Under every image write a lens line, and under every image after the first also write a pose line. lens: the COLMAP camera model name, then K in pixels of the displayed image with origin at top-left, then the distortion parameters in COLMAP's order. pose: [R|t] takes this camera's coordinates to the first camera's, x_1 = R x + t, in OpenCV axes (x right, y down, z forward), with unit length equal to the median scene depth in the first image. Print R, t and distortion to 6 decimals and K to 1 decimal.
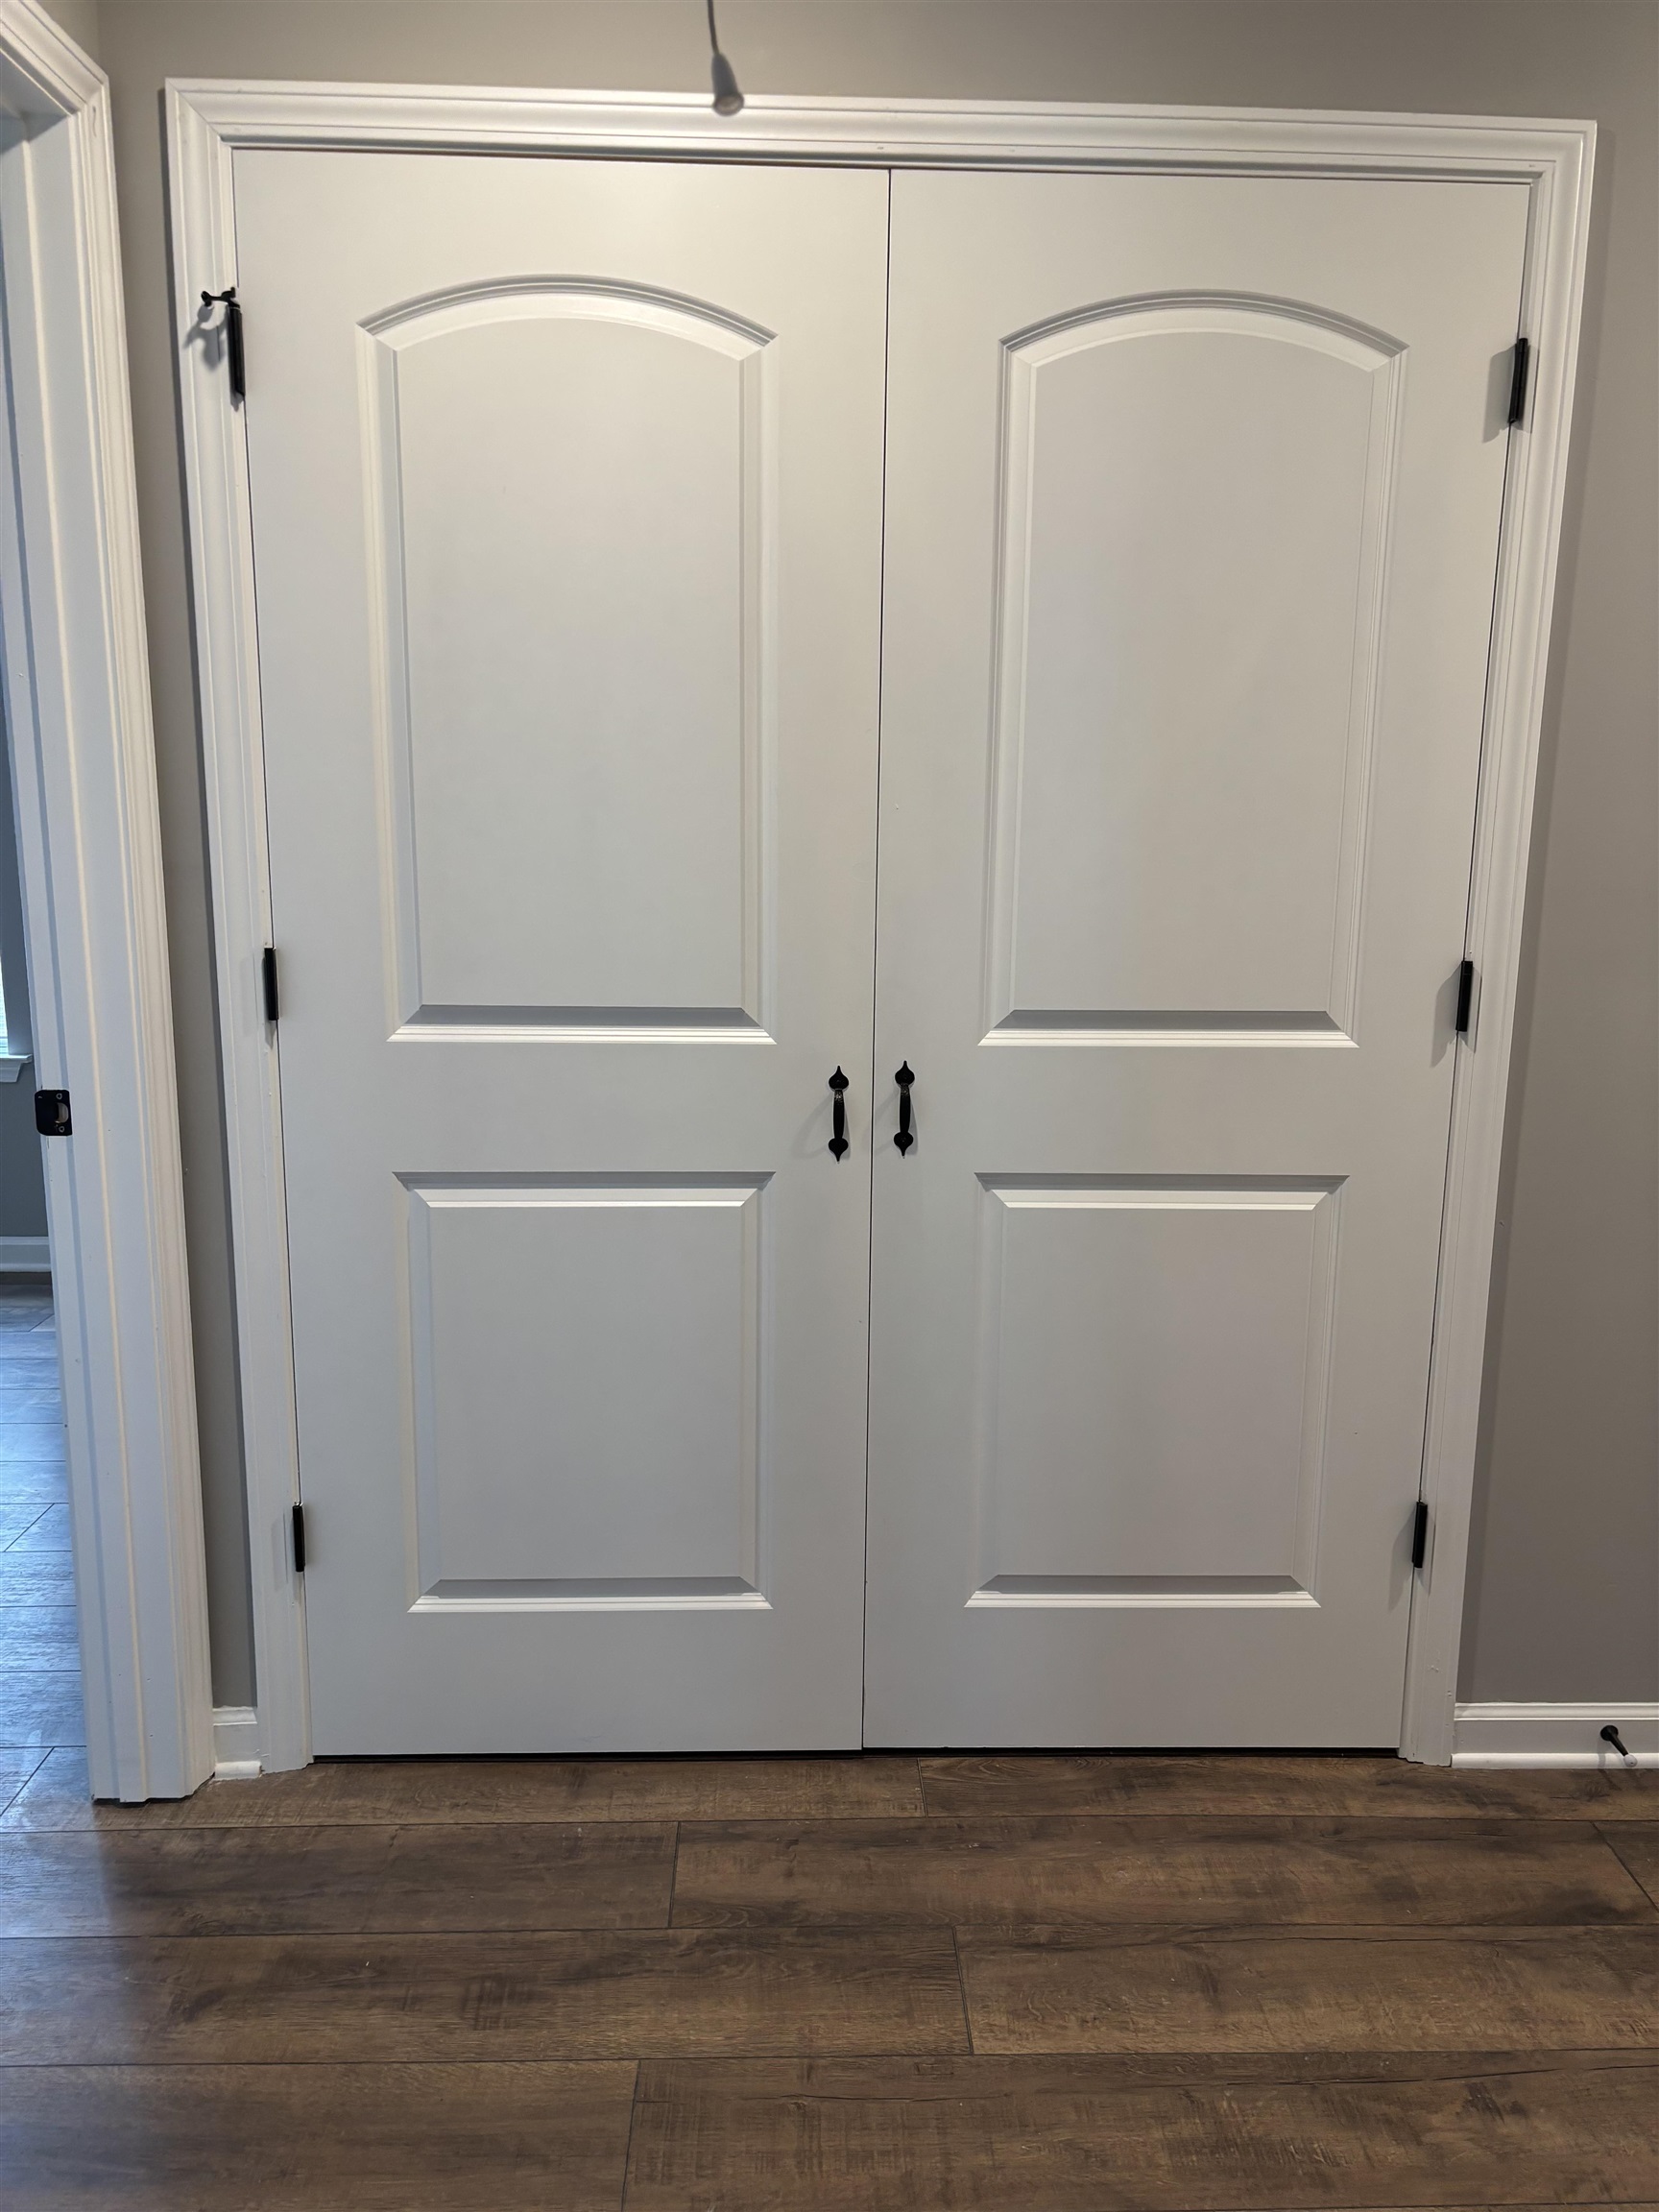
lens RADIAL K [[1665.1, 0, 823.0], [0, 1665.1, 1124.1], [0, 0, 1]] dist [0.046127, -0.048463]
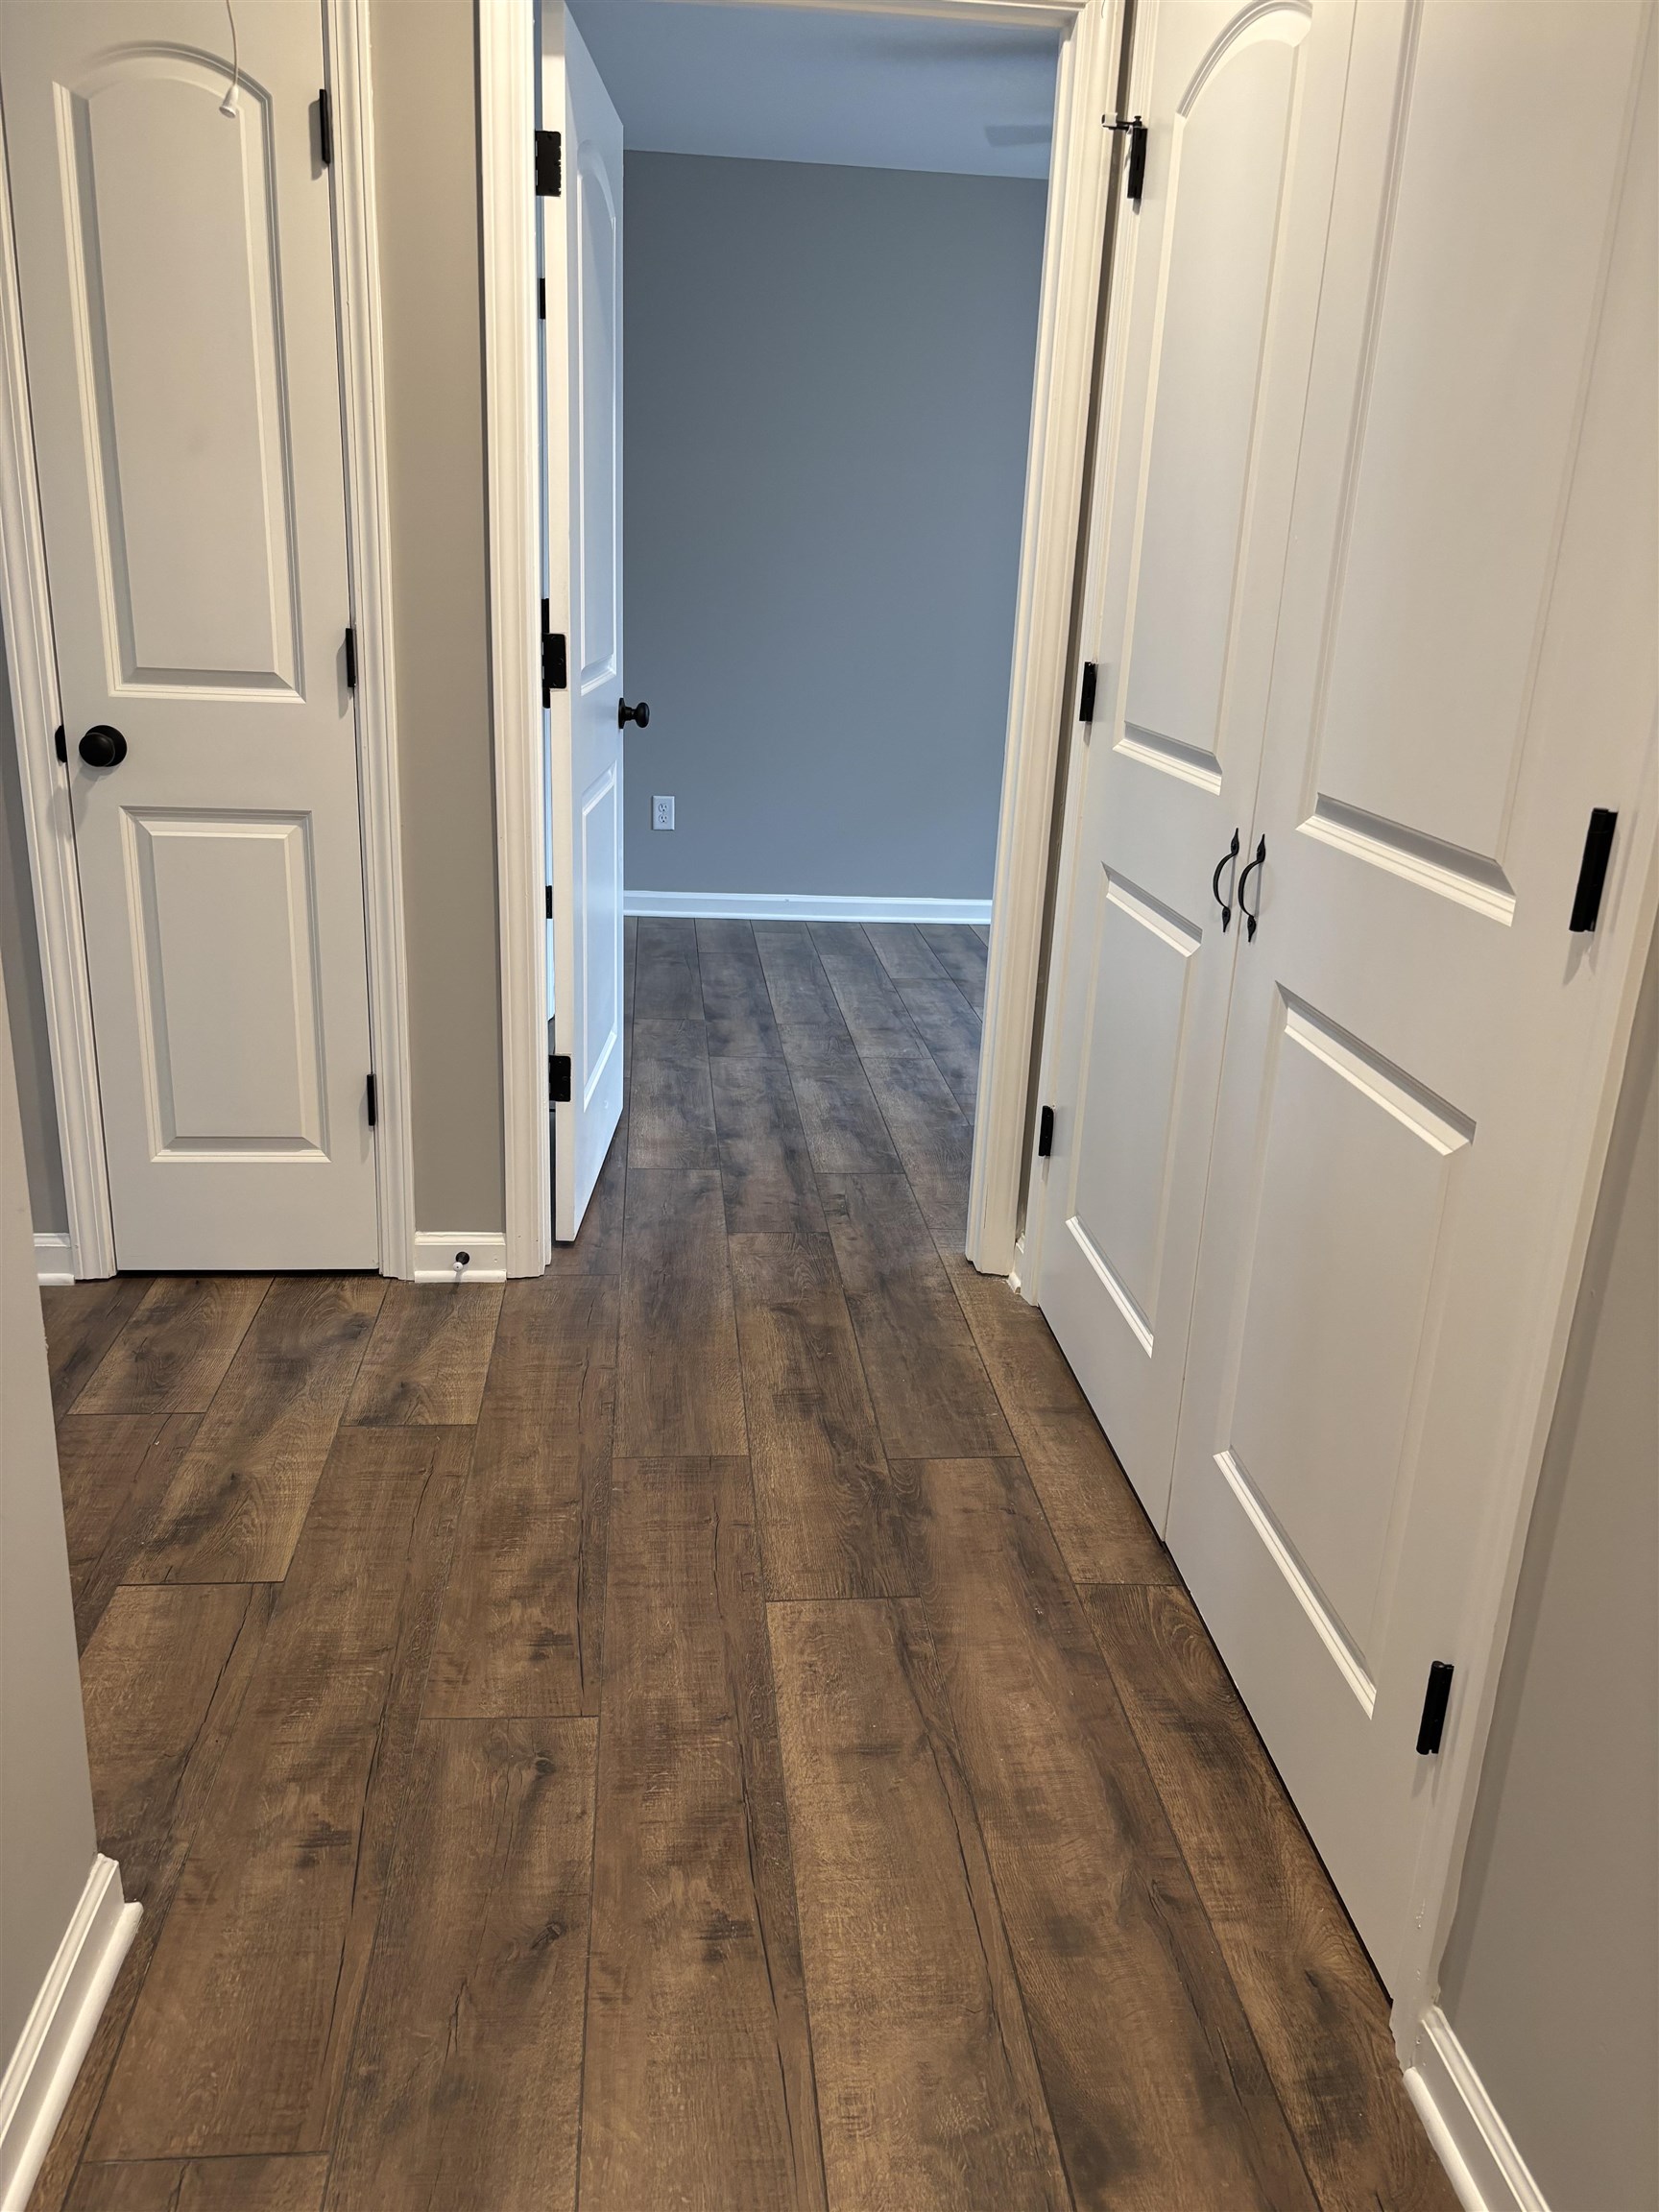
lens RADIAL K [[1665.1, 0, 849.0], [0, 1665.1, 1110.8], [0, 0, 1]] dist [0.046127, -0.048463]
pose [[0.080663, 0.311903, -0.946684, 1.008818], [-0.246099, 0.926606, 0.284319, -0.109641], [0.965882, 0.210043, 0.151502, 0.733597]]
